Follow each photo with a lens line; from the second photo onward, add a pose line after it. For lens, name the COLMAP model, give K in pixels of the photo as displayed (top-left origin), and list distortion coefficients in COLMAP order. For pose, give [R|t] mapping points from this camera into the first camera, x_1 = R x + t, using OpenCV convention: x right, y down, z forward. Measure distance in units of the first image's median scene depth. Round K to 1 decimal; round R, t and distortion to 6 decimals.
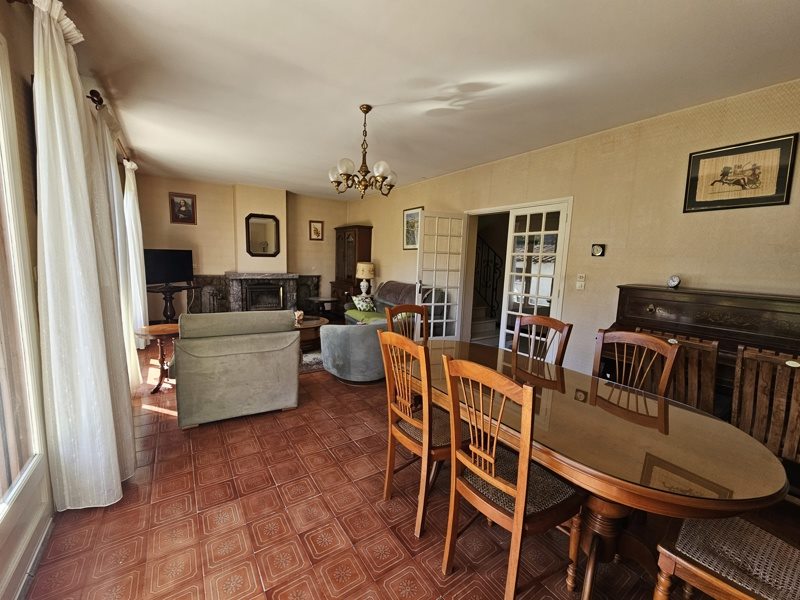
lens RADIAL K [[329.1, 0, 401.4], [0, 329.1, 301.3], [0, 0, 1]] dist [-0.014910, -0.000307]
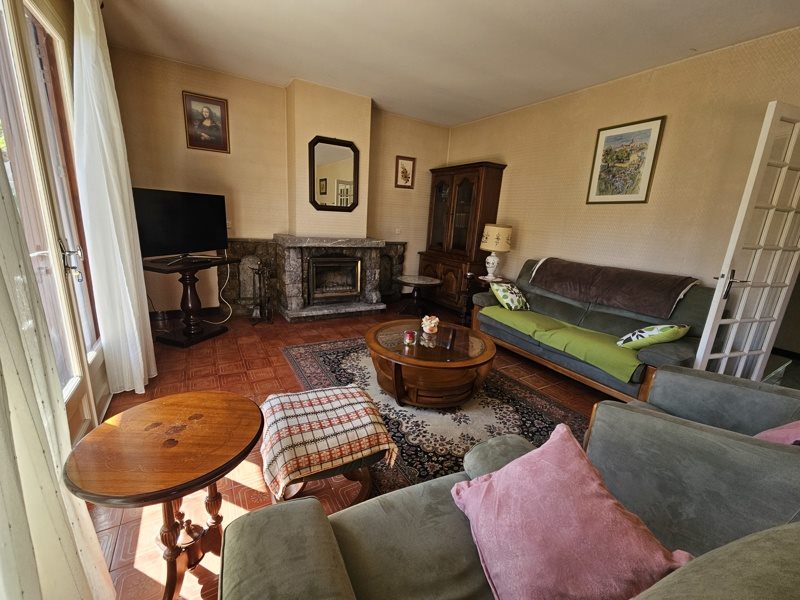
lens RADIAL K [[329.1, 0, 397.5], [0, 329.1, 300.1], [0, 0, 1]] dist [-0.014910, -0.000307]
pose [[0.997496, 0.038224, -0.059498, -0.265426], [-0.031516, 0.993448, 0.109854, -0.041584], [0.063307, -0.107704, 0.992165, 0.384518]]
